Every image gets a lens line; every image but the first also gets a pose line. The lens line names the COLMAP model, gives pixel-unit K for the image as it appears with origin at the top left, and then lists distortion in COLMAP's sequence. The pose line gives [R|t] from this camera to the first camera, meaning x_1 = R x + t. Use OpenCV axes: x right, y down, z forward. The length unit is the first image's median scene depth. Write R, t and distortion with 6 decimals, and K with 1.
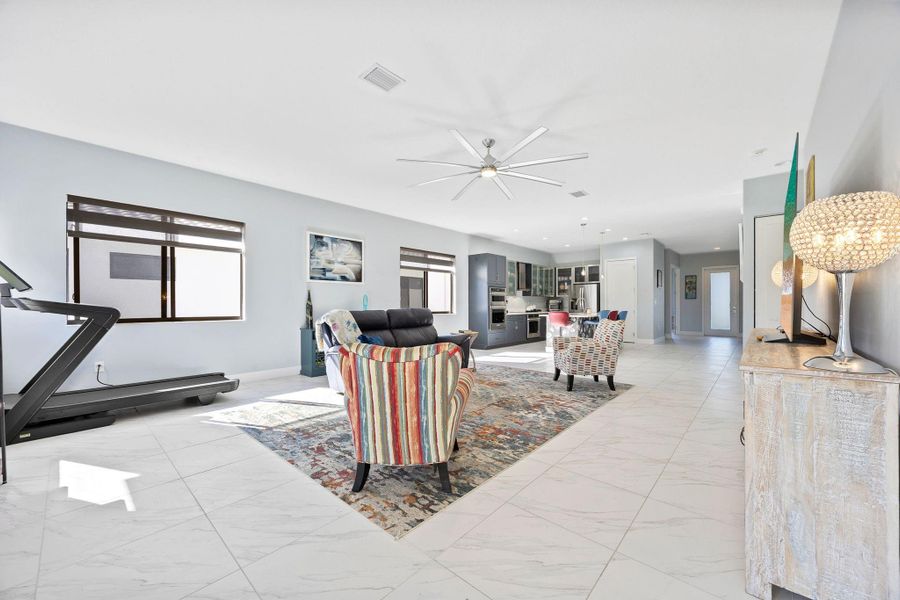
lens RADIAL K [[346.8, 0, 452.7], [0, 346.8, 303.1], [0, 0, 1]] dist [-0.004159, -0.000057]
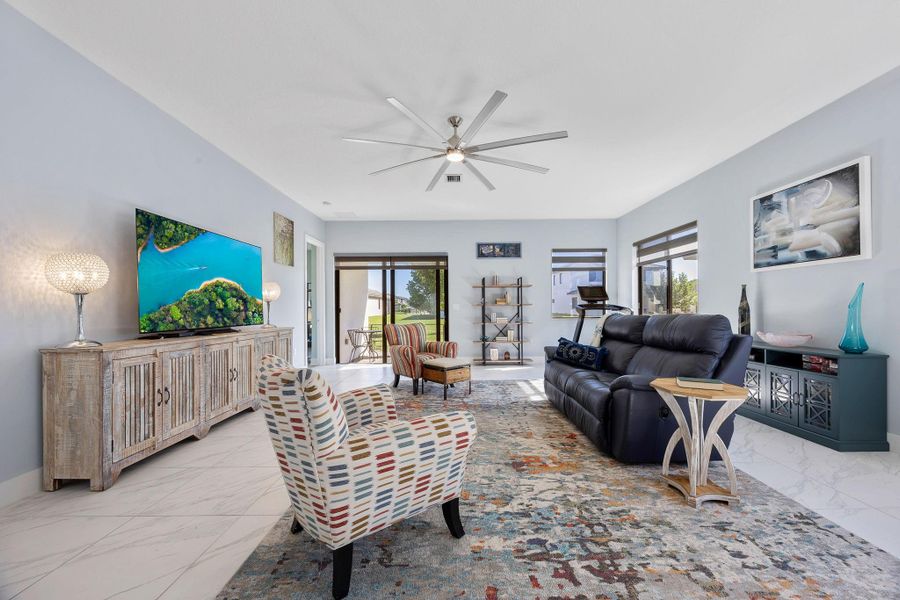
lens RADIAL K [[342.7, 0, 454.7], [0, 342.7, 305.9], [0, 0, 1]] dist [-0.002218, -0.000058]
pose [[-0.742685, 0.004017, -0.669629, 0.445668], [0.013057, 0.999879, -0.008484, 0.001512], [0.669514, -0.015044, -0.742647, 1.069408]]
